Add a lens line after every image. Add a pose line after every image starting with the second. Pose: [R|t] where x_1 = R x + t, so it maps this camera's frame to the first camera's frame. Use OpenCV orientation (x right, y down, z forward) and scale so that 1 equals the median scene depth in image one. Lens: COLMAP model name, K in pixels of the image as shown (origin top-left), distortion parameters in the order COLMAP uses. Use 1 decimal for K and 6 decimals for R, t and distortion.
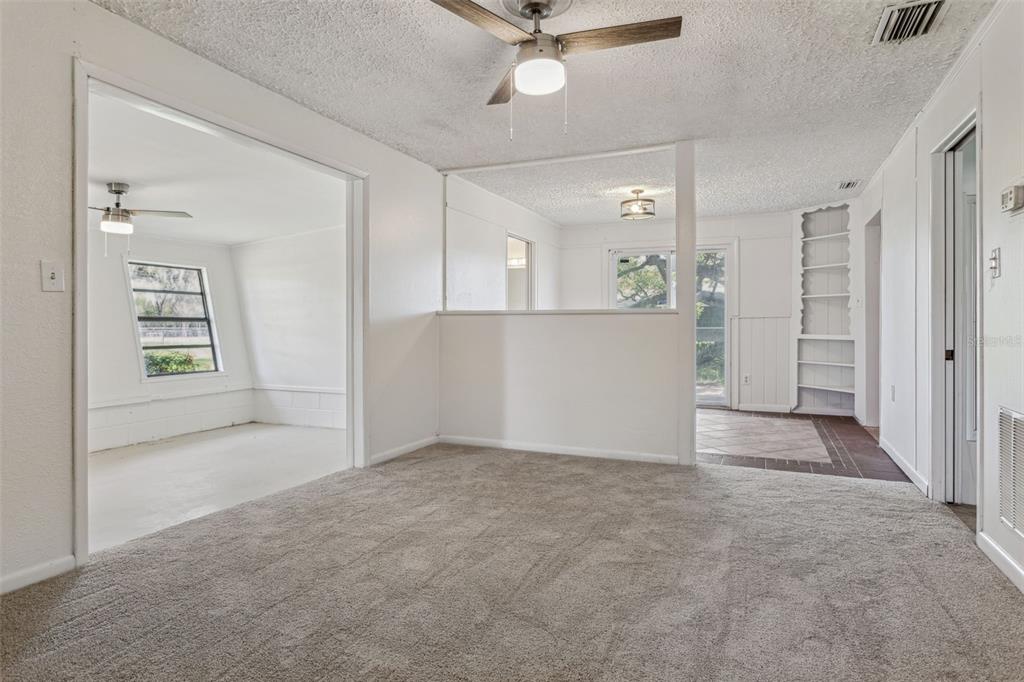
lens RADIAL K [[616.2, 0, 513.8], [0, 616.2, 335.2], [0, 0, 1]] dist [-0.005299, -0.000355]
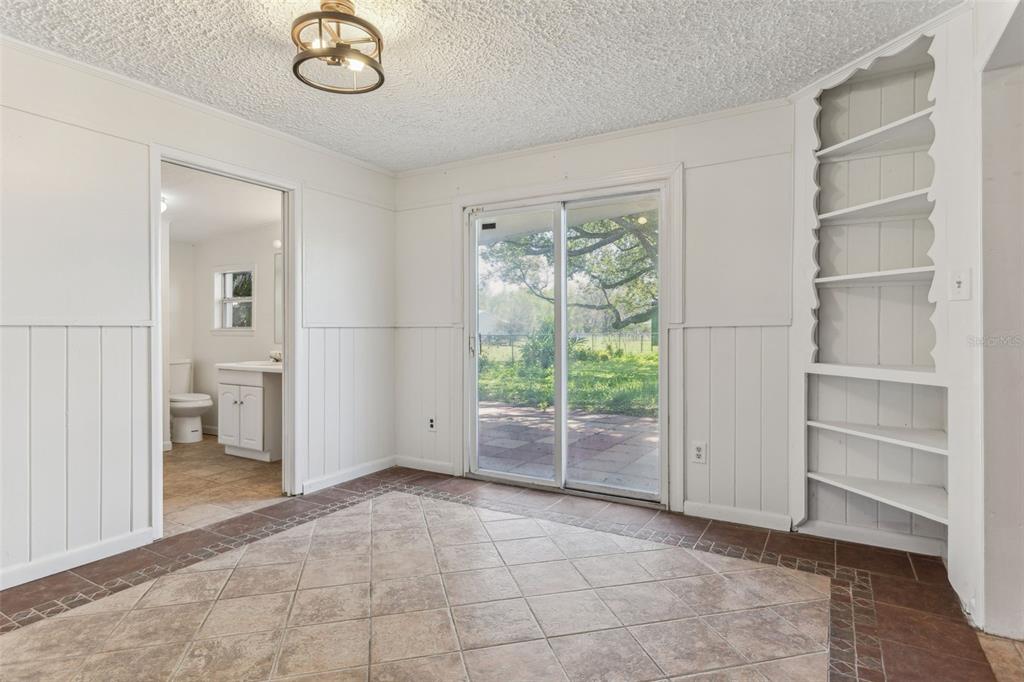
lens RADIAL K [[546.7, 0, 509.6], [0, 546.7, 338.3], [0, 0, 1]] dist [0.006414, 0.000426]
pose [[0.985677, 0.002148, -0.168631, 0.315512], [-0.002138, 0.999998, 0.000244, -0.019912], [0.168631, 0.000120, 0.985679, 0.567801]]
